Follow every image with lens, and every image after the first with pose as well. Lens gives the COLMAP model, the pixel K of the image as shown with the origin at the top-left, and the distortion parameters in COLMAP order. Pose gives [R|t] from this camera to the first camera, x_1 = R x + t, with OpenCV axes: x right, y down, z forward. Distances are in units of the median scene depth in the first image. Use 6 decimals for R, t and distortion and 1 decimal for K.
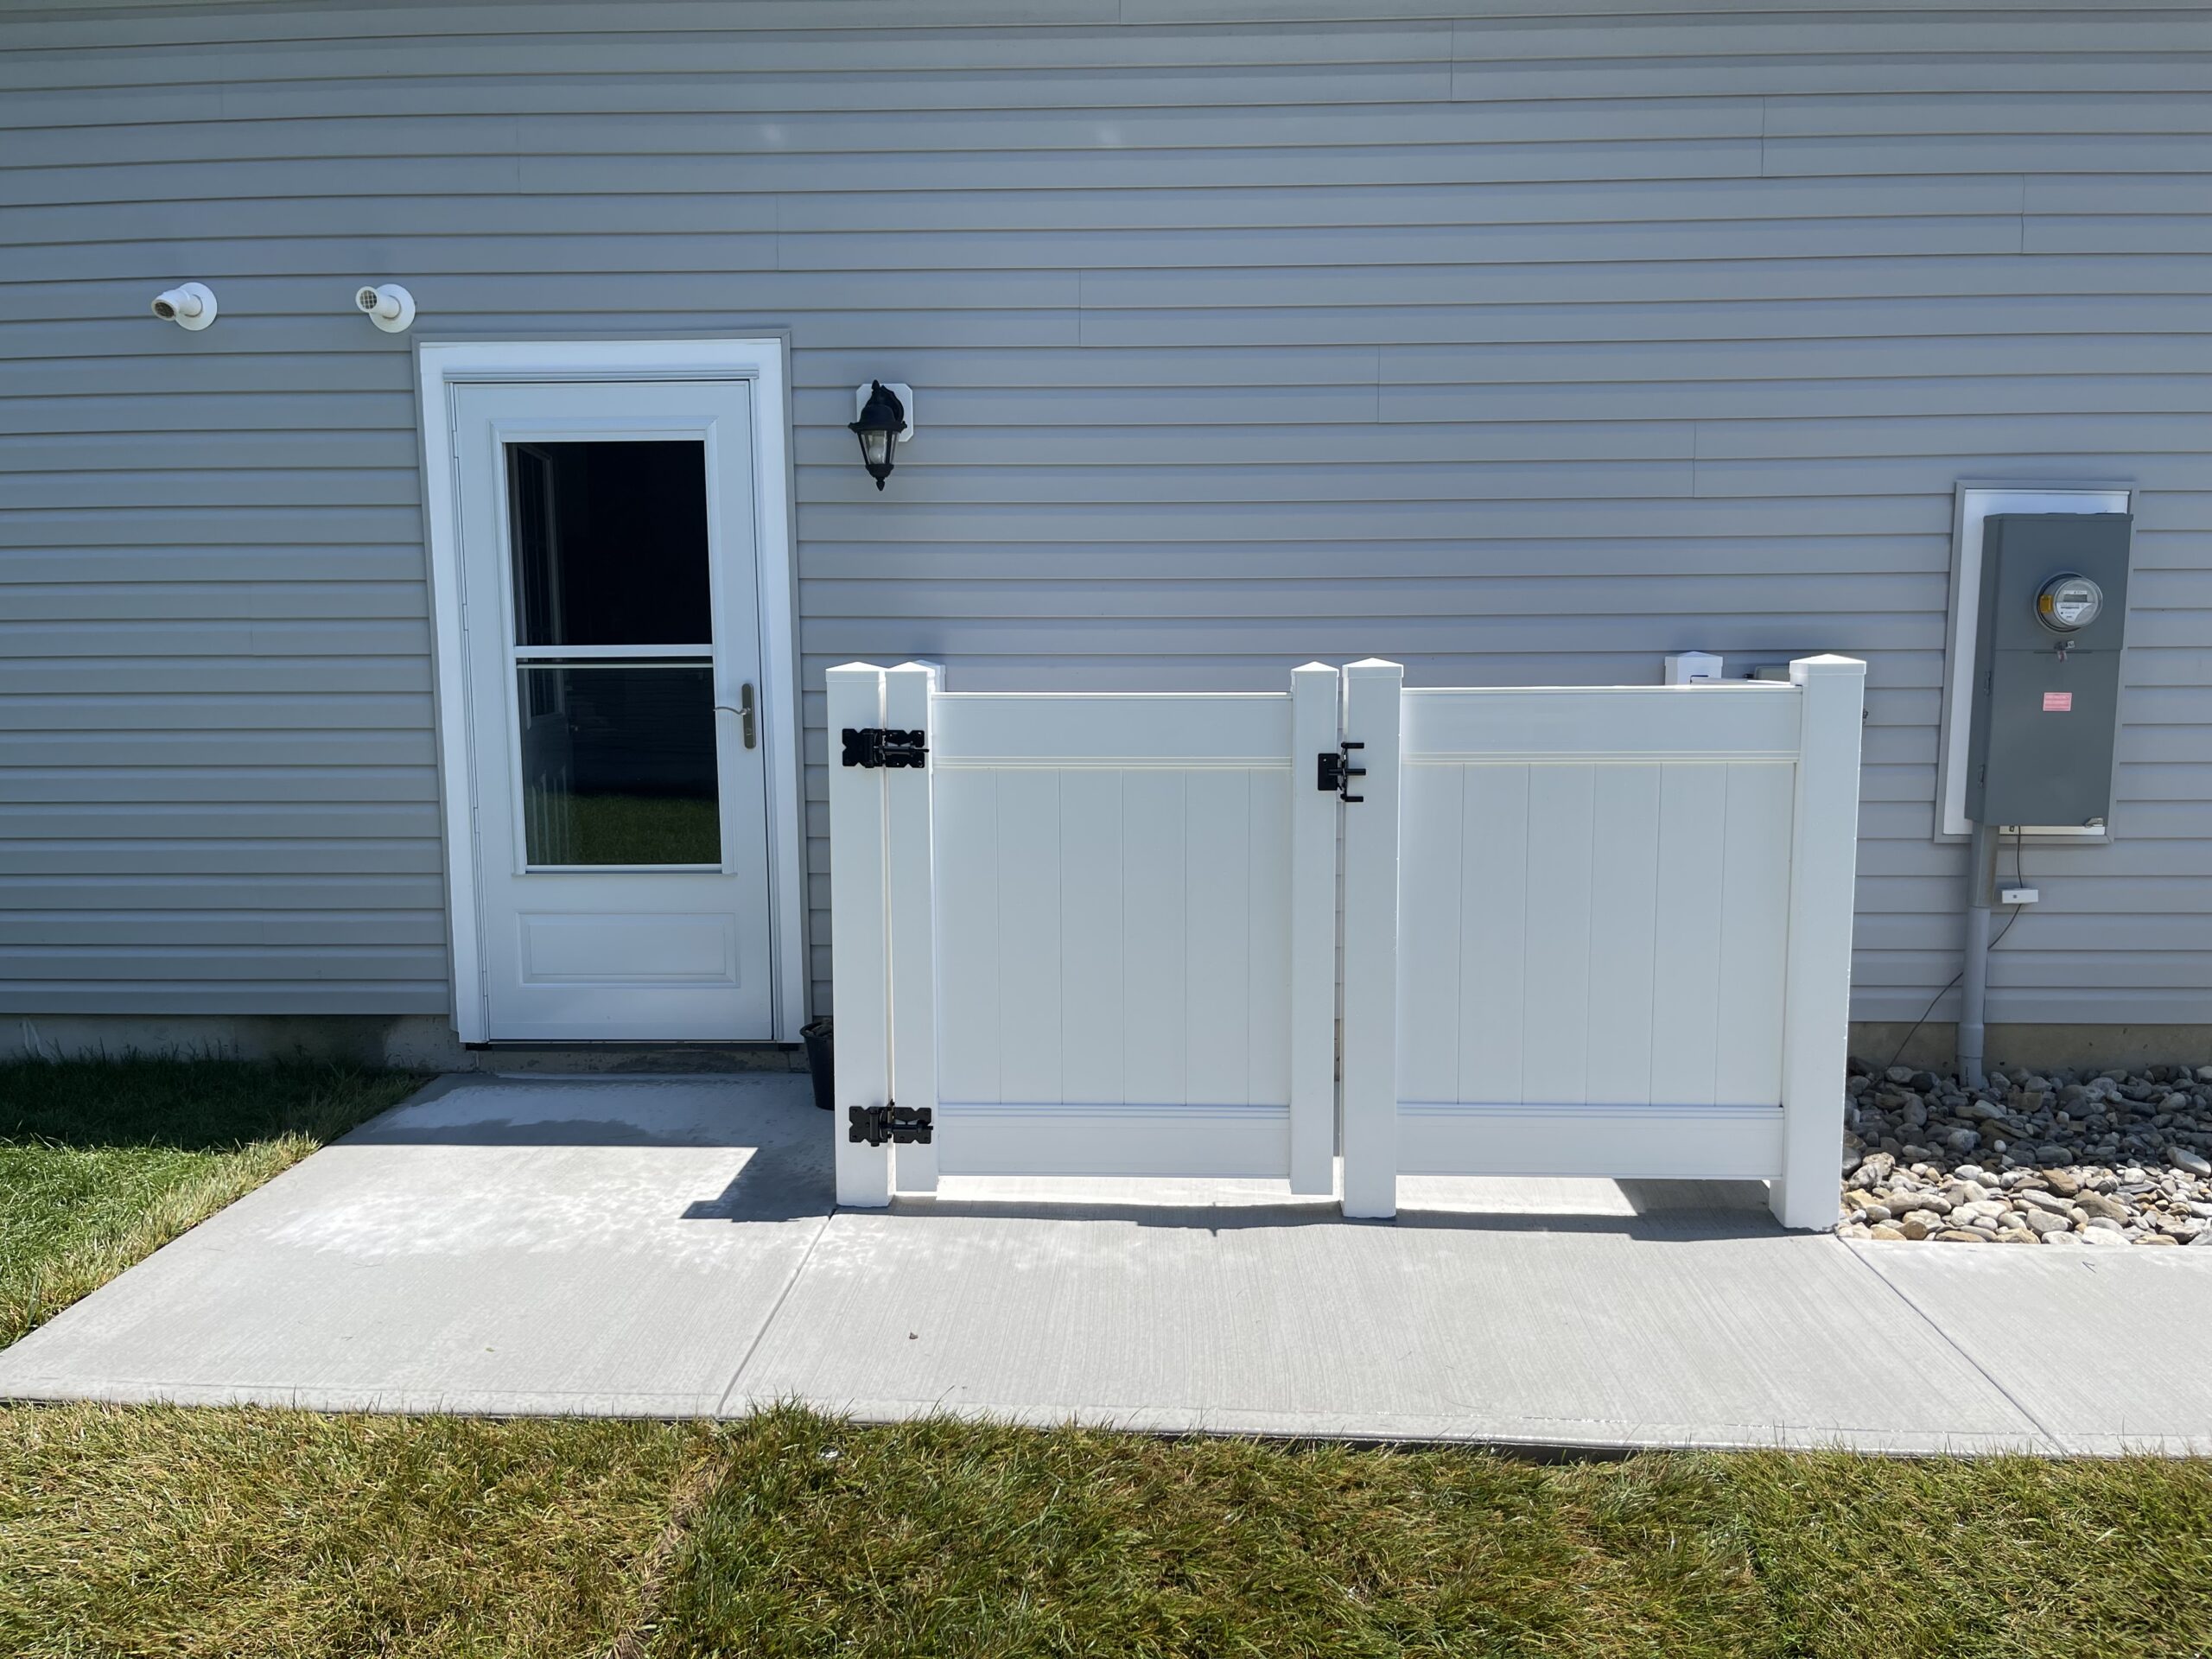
lens RADIAL K [[1586.6, 0, 1114.3], [0, 1586.6, 836.5], [0, 0, 1]] dist [0.018514, -0.011390]
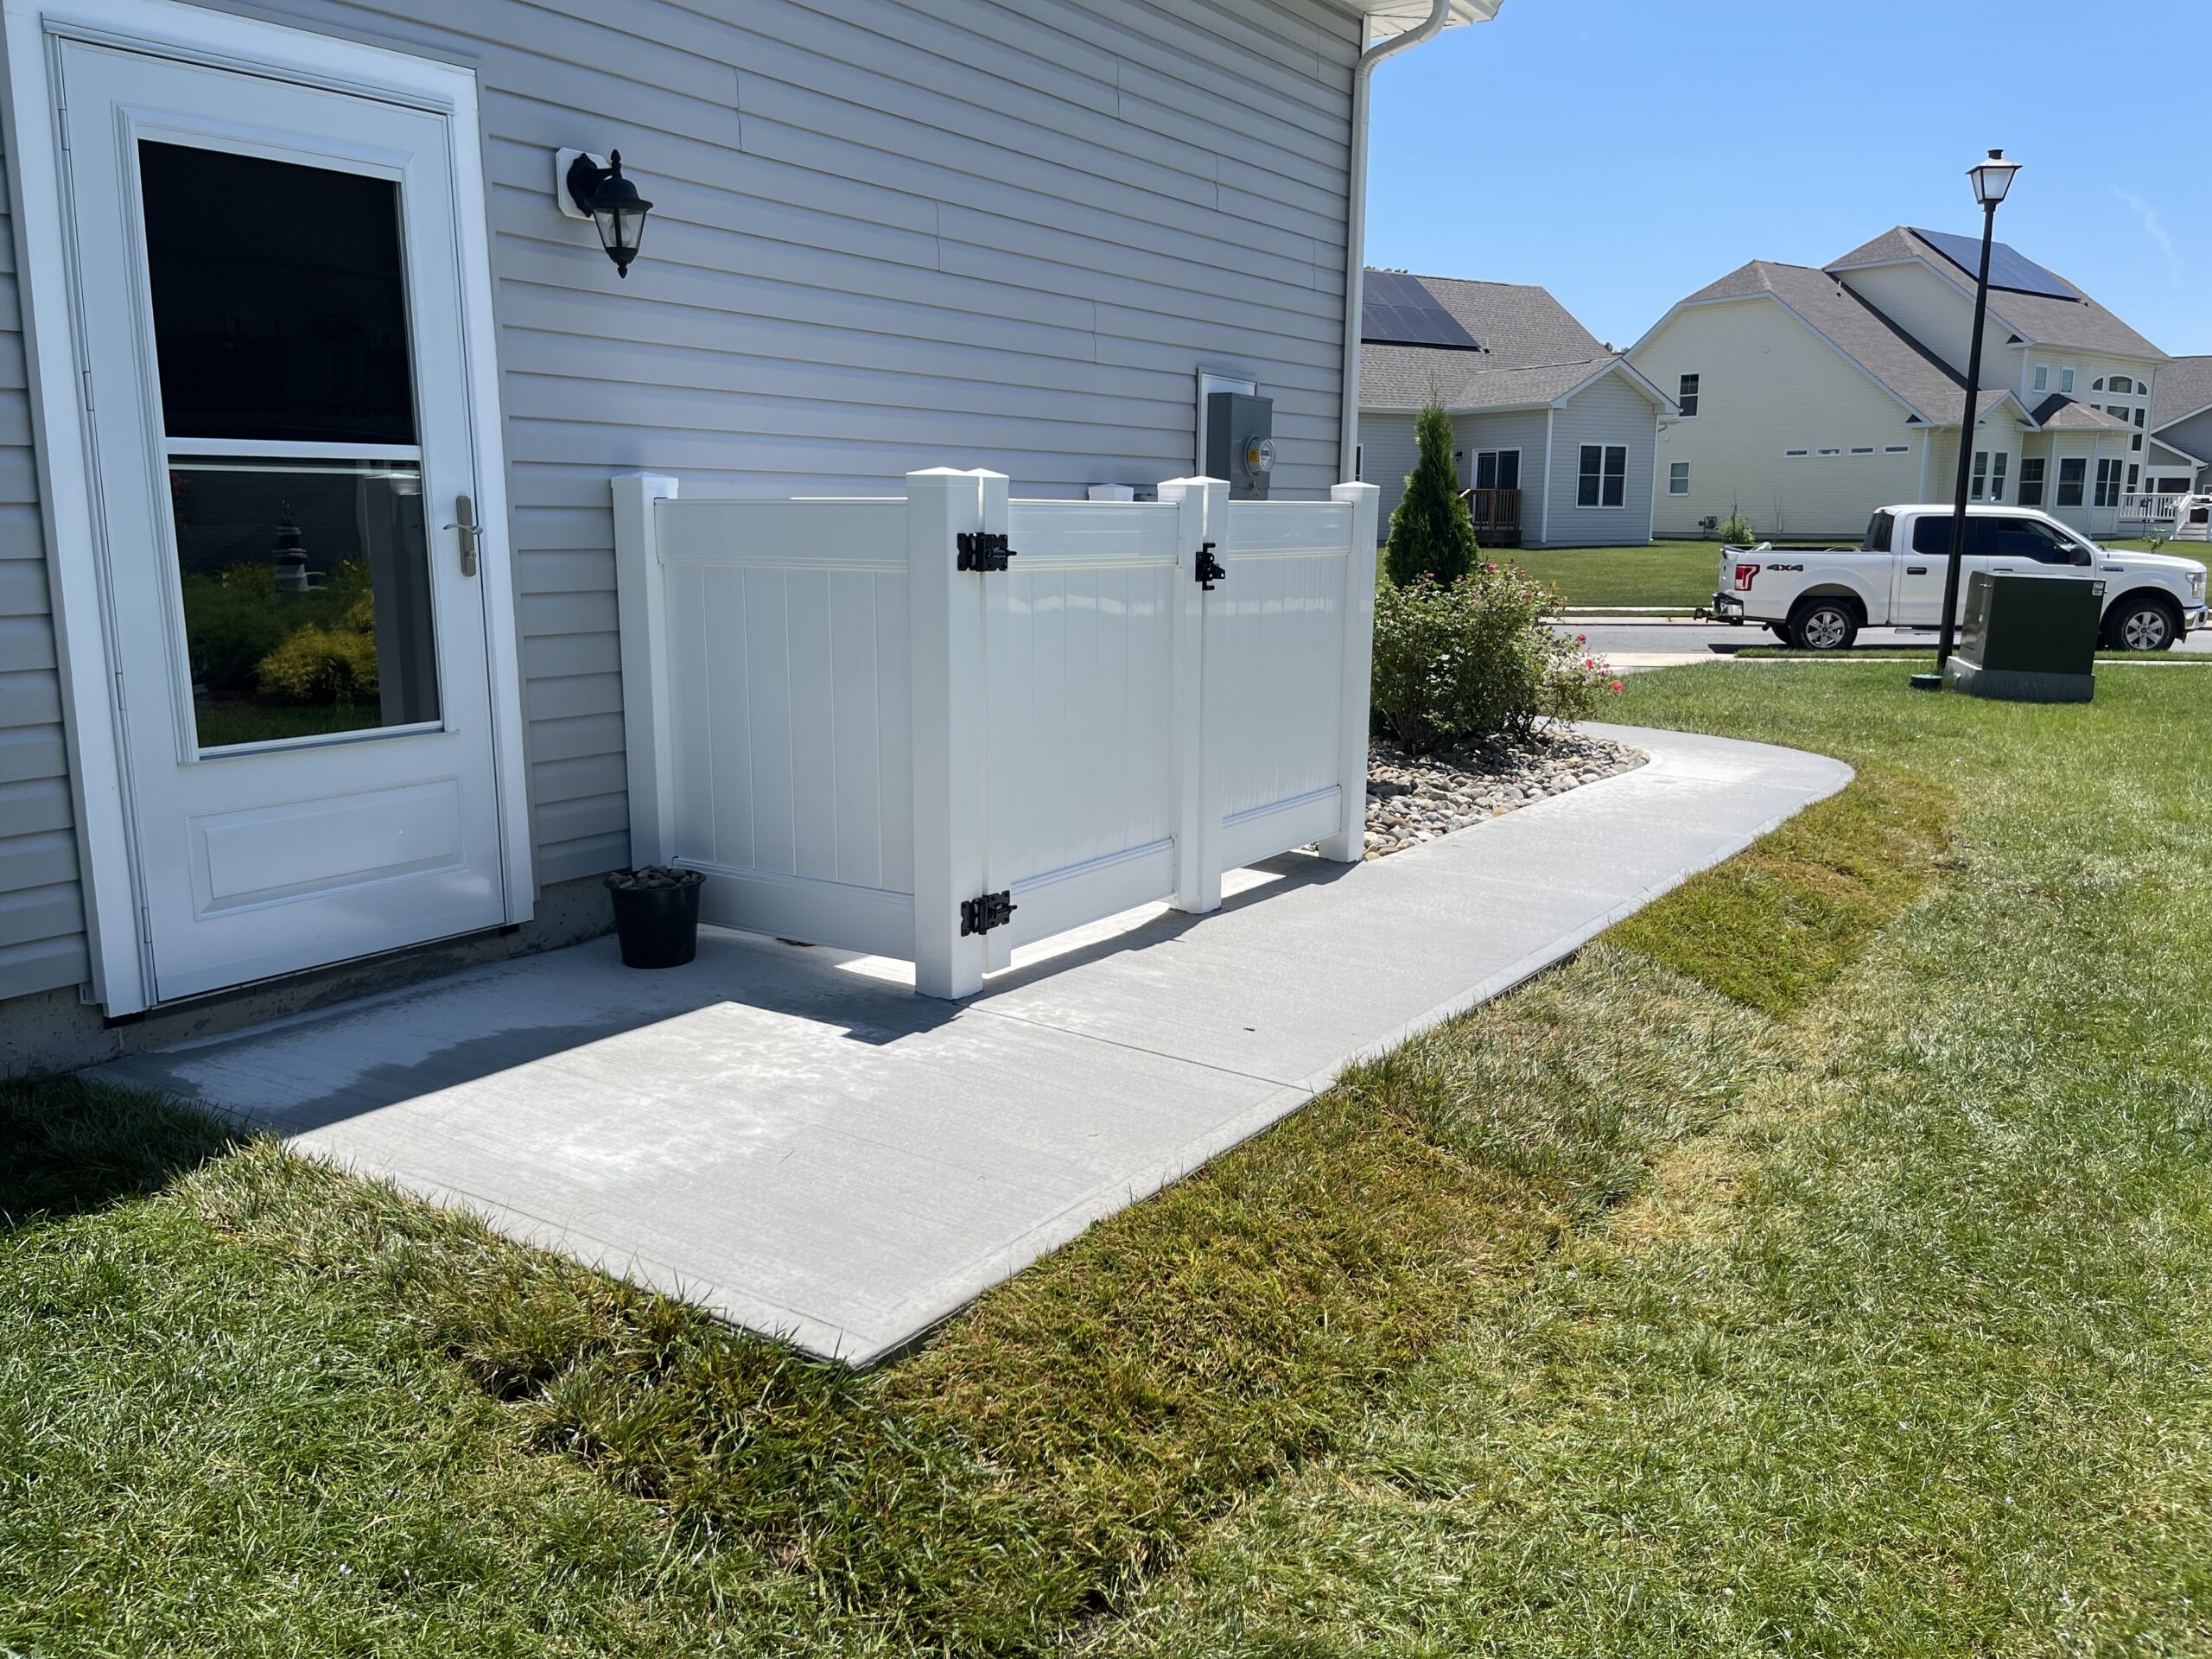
lens RADIAL K [[1586.6, 0, 1119.4], [0, 1586.6, 826.1], [0, 0, 1]] dist [0.018514, -0.011390]
pose [[0.557366, -0.155421, 0.815590, -0.869215], [0.088299, 0.987848, 0.127904, -0.003587], [-0.825558, 0.000726, 0.564316, 0.297526]]
